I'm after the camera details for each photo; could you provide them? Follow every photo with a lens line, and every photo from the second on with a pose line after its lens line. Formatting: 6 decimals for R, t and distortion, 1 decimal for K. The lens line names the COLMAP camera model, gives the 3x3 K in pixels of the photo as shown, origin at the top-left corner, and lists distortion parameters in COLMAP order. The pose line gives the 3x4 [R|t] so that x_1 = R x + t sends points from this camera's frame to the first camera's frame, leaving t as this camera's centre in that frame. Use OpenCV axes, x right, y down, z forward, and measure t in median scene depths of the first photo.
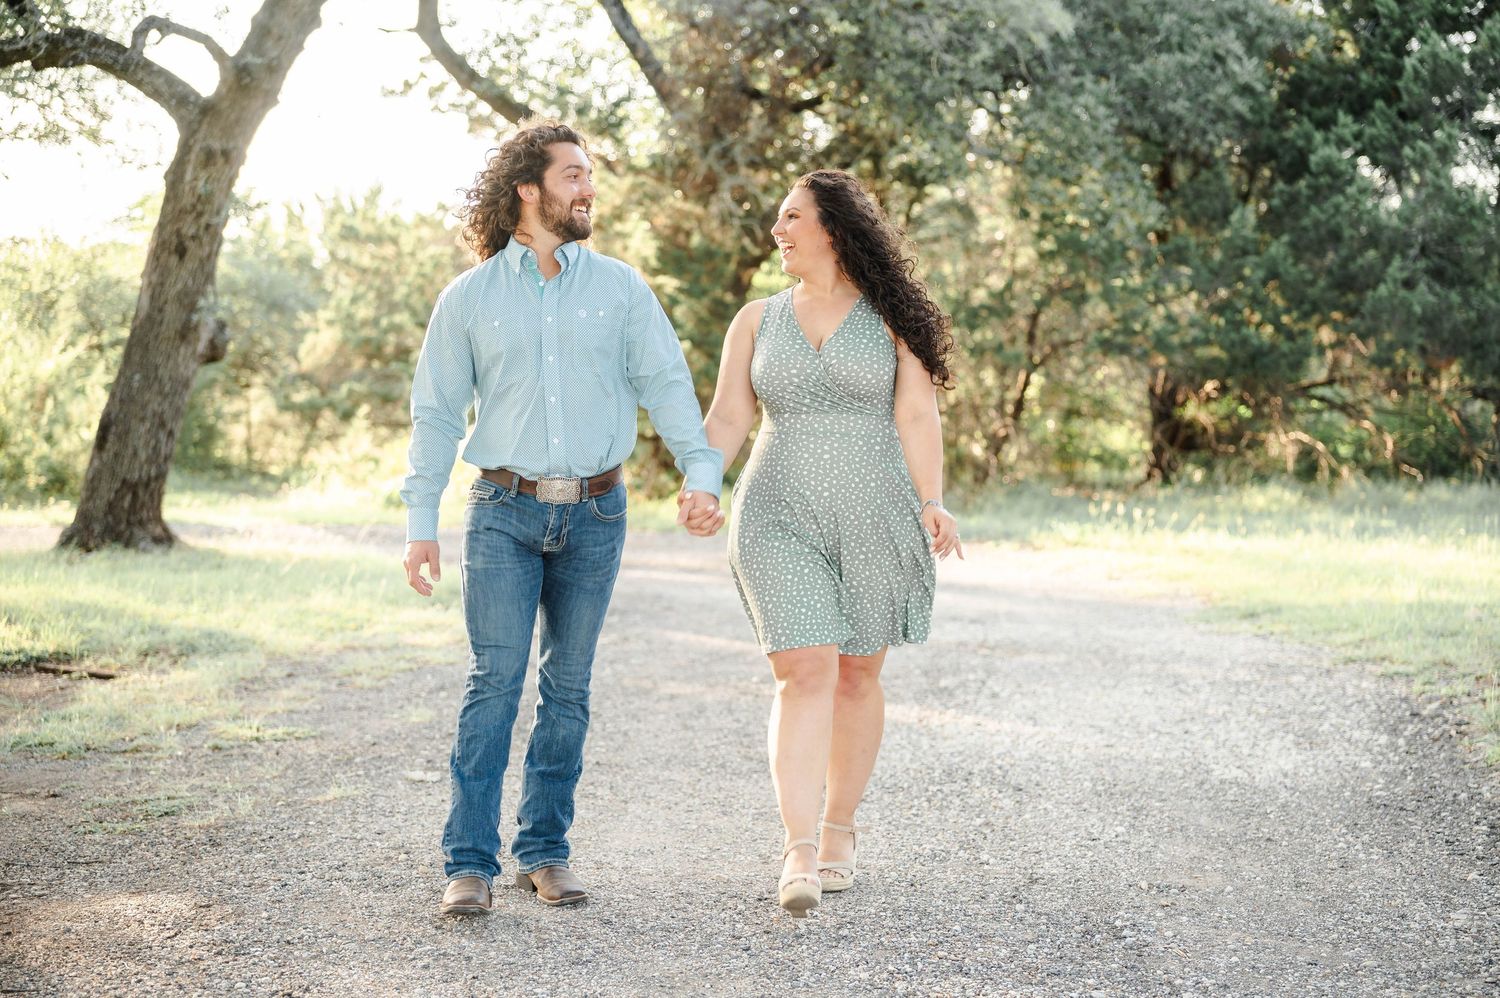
lens RADIAL K [[2671.6, 0, 750.6], [0, 2671.6, 497.2], [0, 0, 1]] dist [-0.017660, 0.000000]
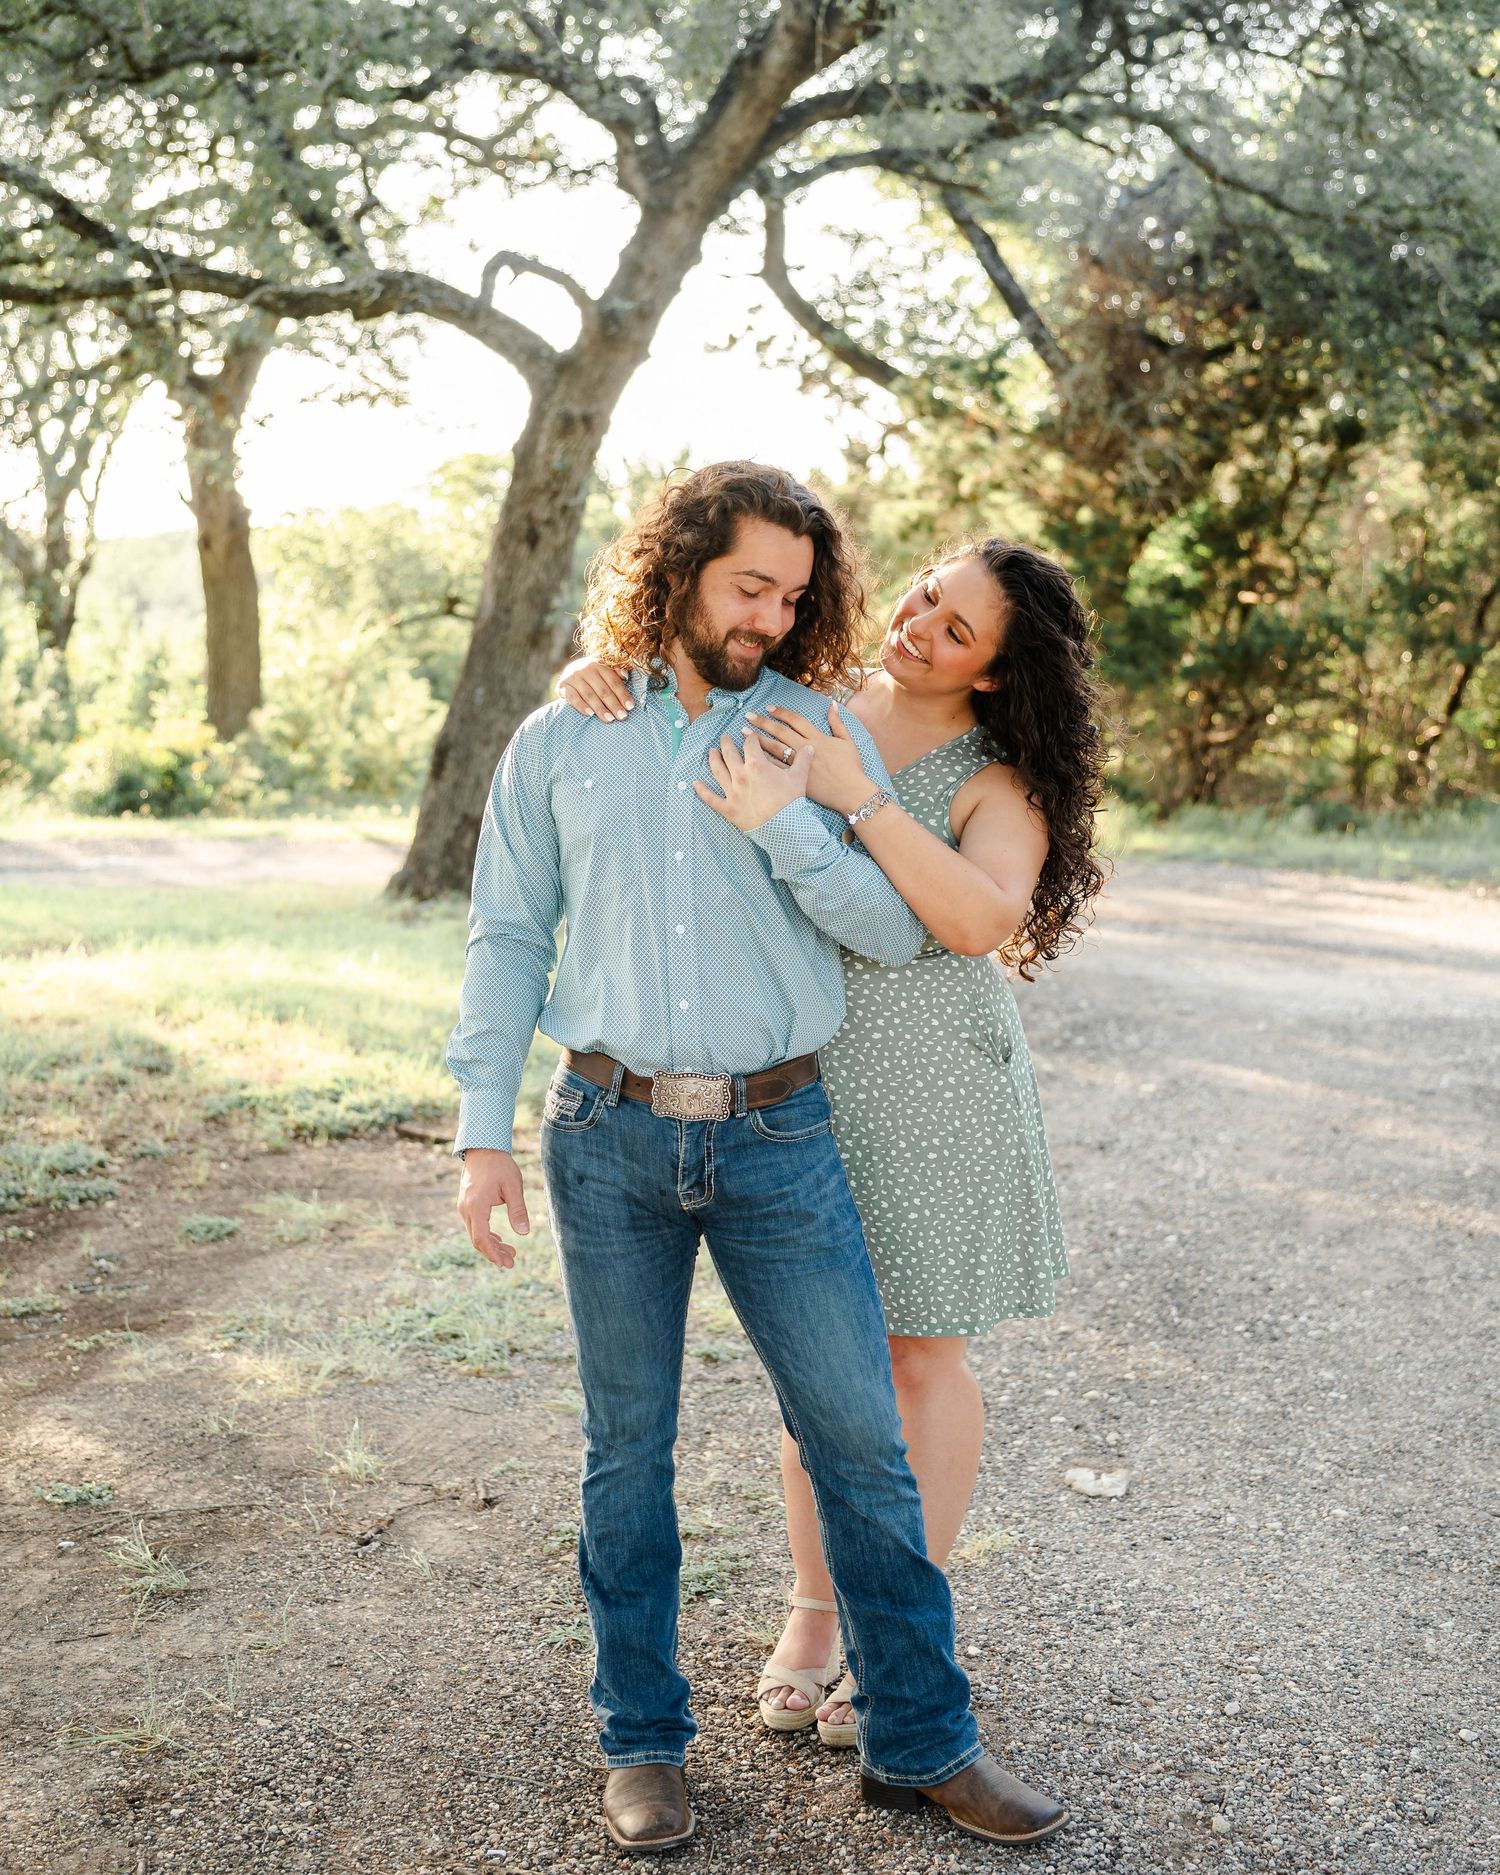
lens RADIAL K [[2825.9, 0, 750.3], [0, 2825.9, 939.3], [0, 0, 1]] dist [-0.029719, 0.000000]
pose [[0.993499, 0.010778, -0.113332, -0.044864], [-0.004338, 0.998369, 0.056925, -0.018095], [0.113761, -0.056063, 0.991925, 0.129909]]
